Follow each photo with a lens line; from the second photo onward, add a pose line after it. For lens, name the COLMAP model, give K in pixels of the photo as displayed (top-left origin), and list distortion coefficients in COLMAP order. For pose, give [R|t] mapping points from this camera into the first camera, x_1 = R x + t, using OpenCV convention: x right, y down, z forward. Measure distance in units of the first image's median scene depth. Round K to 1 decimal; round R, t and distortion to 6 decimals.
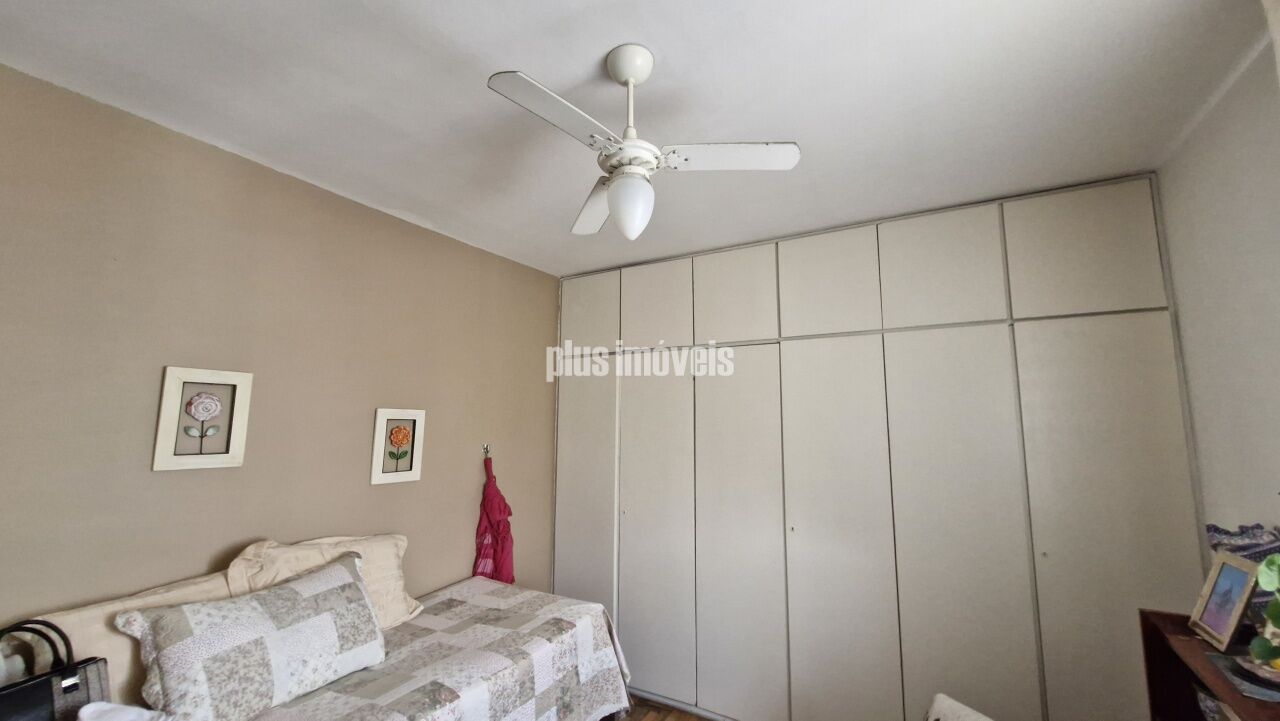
lens RADIAL K [[499.1, 0, 640.0], [0, 499.1, 360.5], [0, 0, 1]] dist [-0.000318, -0.000087]
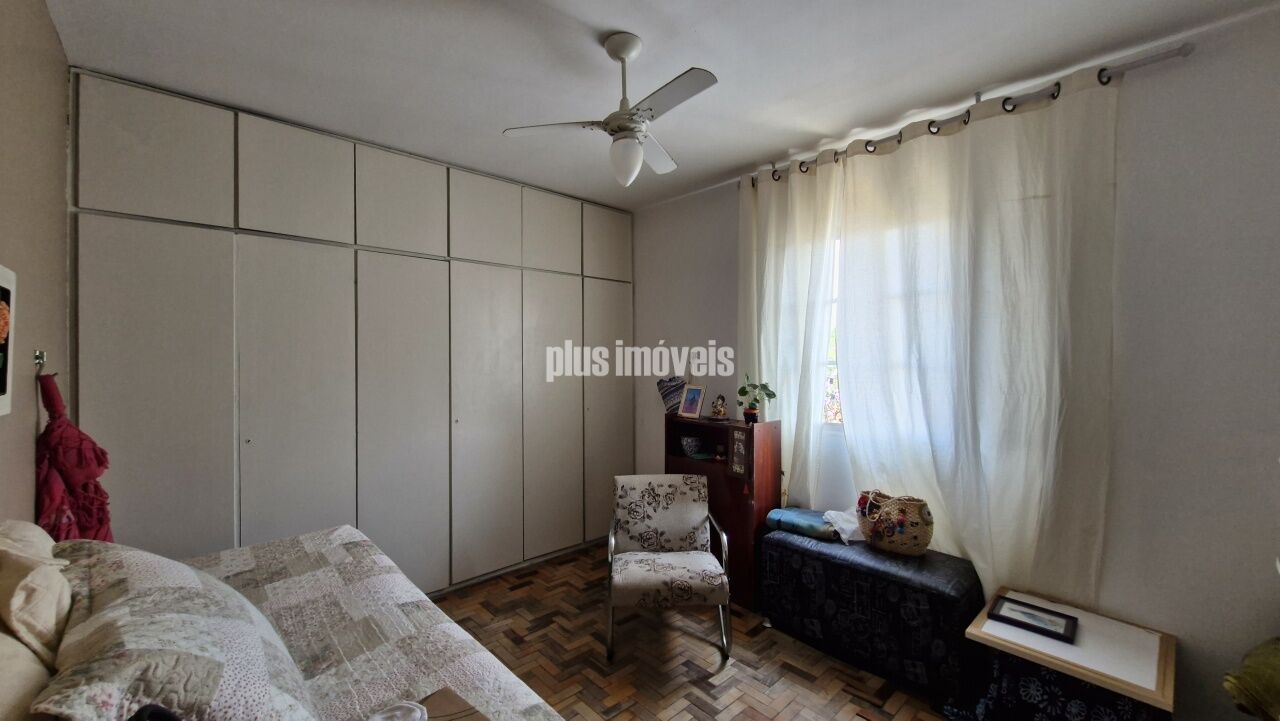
lens RADIAL K [[499.1, 0, 640.0], [0, 499.1, 360.5], [0, 0, 1]] dist [-0.000318, -0.000087]
pose [[0.295089, -0.011858, 0.955396, -0.797006], [-0.118160, 0.991794, 0.048805, 0.095662], [-0.948135, -0.127292, 0.291267, 0.291423]]
